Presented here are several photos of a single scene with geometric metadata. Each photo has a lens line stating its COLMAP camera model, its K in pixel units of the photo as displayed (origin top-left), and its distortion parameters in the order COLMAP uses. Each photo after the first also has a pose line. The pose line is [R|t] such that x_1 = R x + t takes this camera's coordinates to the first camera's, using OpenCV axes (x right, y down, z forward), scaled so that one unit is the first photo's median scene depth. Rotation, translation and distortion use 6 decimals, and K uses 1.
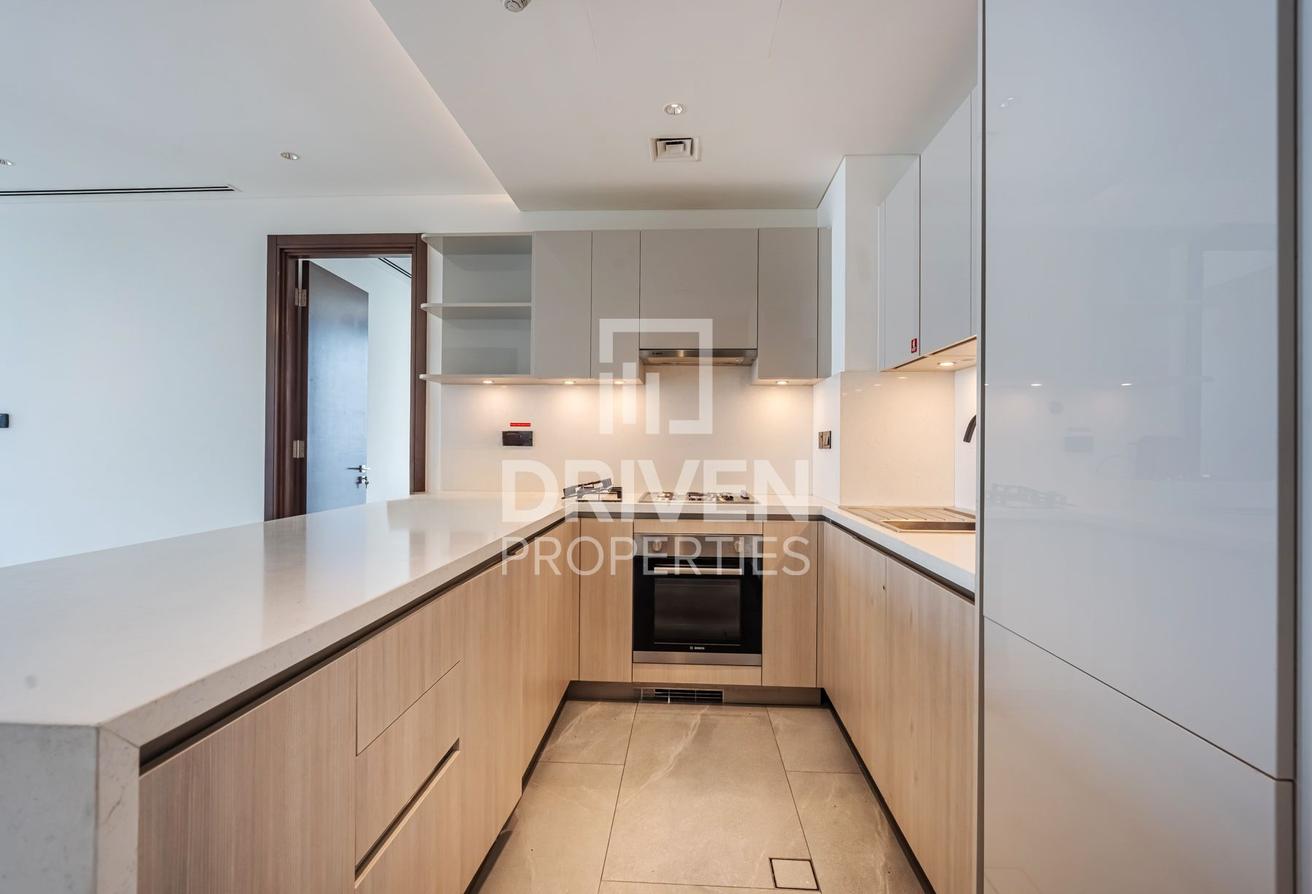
lens RADIAL K [[589.8, 0, 654.6], [0, 589.8, 445.6], [0, 0, 1]] dist [-0.003169, 0.001004]
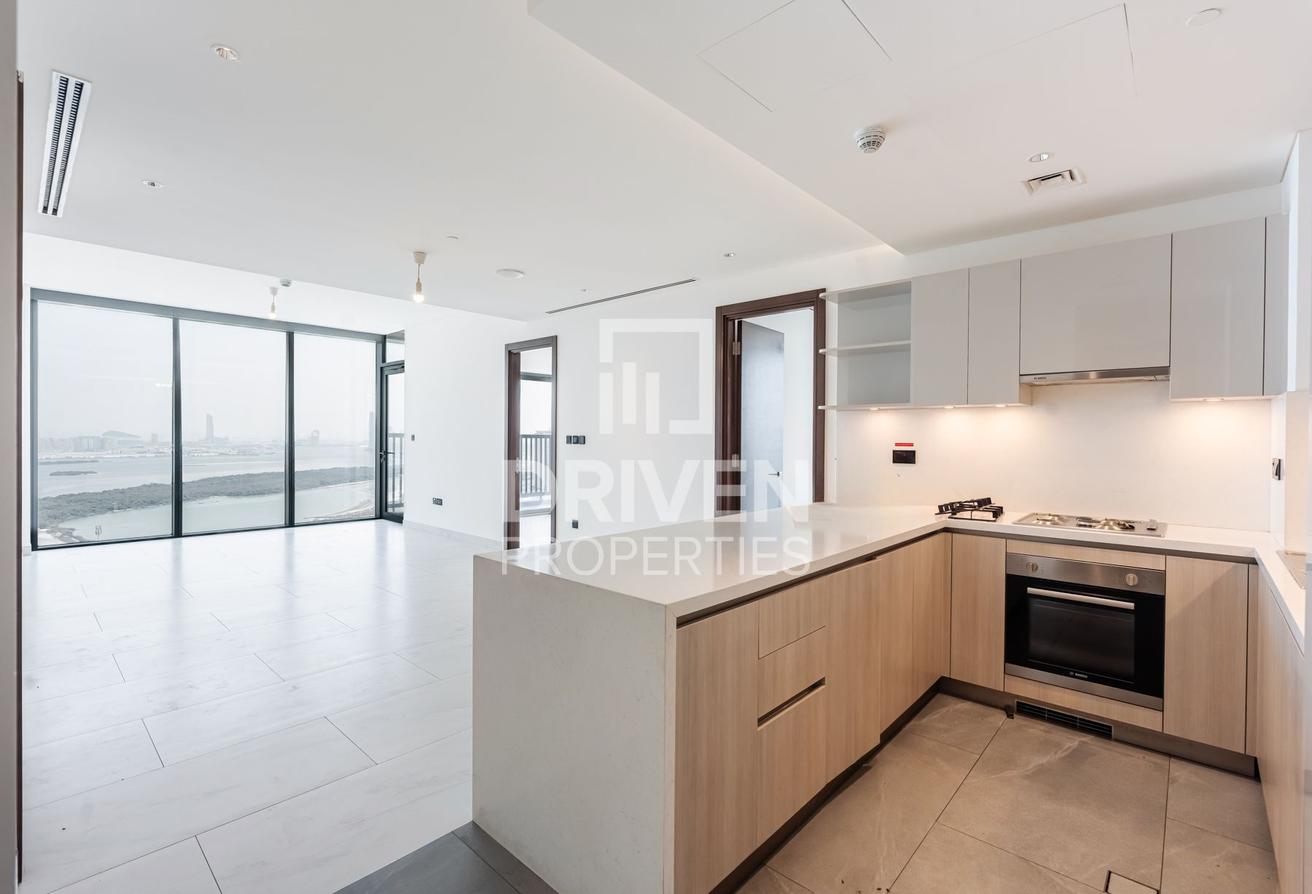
lens RADIAL K [[589.8, 0, 654.6], [0, 589.8, 445.6], [0, 0, 1]] dist [-0.003169, 0.001004]
pose [[0.775284, 0.004559, -0.631596, 0.142789], [0.002150, 0.999949, 0.009856, -0.056488], [0.631609, -0.008999, 0.775235, -0.222528]]
